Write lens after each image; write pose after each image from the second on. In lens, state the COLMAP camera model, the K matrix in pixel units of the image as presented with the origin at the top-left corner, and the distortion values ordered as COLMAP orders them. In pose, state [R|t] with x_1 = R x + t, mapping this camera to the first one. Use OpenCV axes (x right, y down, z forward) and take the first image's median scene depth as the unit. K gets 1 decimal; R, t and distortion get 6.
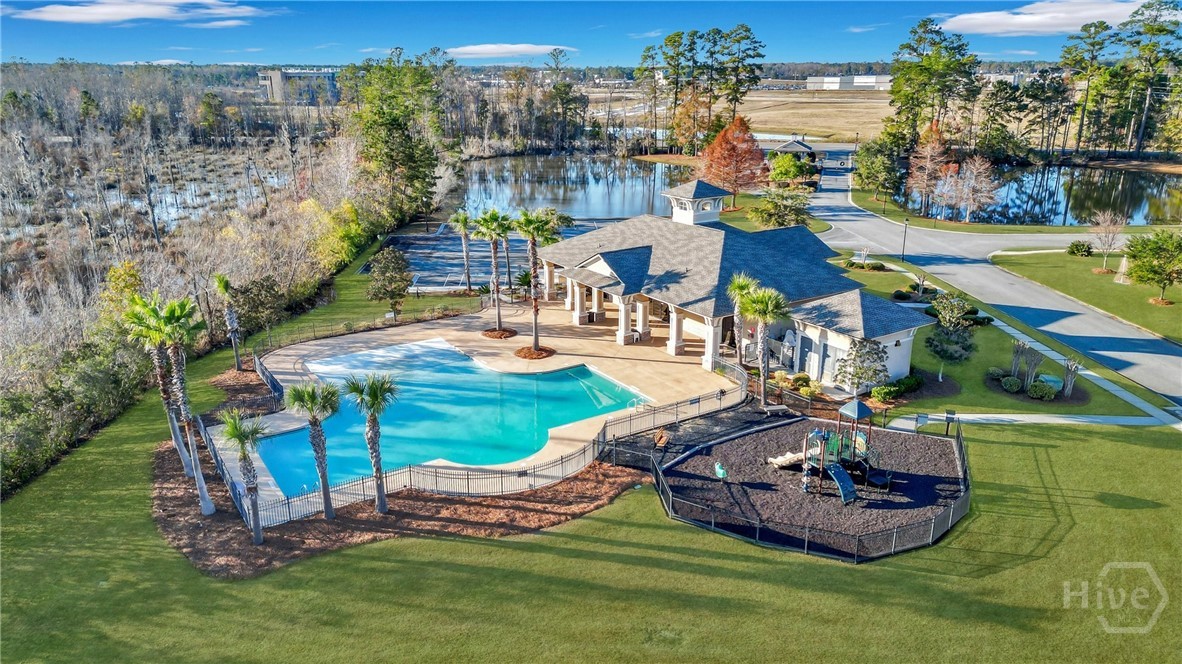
lens RADIAL K [[831.7, 0, 581.3], [0, 831.7, 336.5], [0, 0, 1]] dist [0.130695, -0.140264]
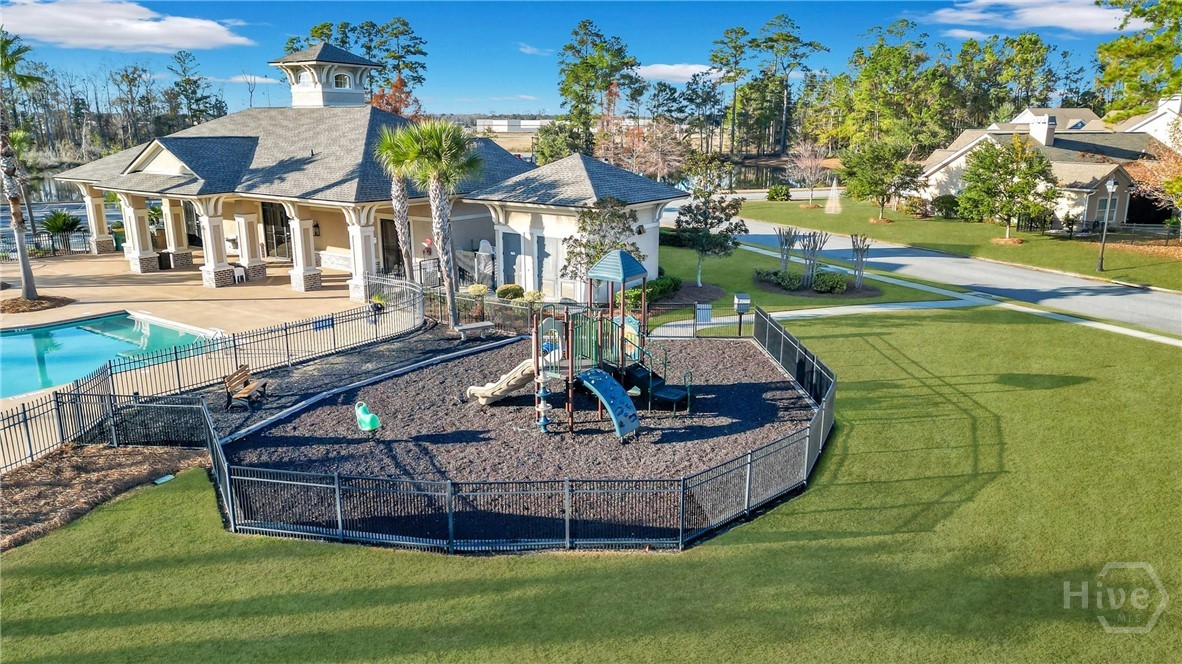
lens RADIAL K [[831.7, 0, 581.3], [0, 831.7, 336.5], [0, 0, 1]] dist [0.130695, -0.140264]
pose [[0.932353, -0.082478, 0.352017, 0.090804], [0.104978, 0.993443, -0.045281, 0.115662], [-0.345974, 0.079172, 0.934898, 0.404555]]
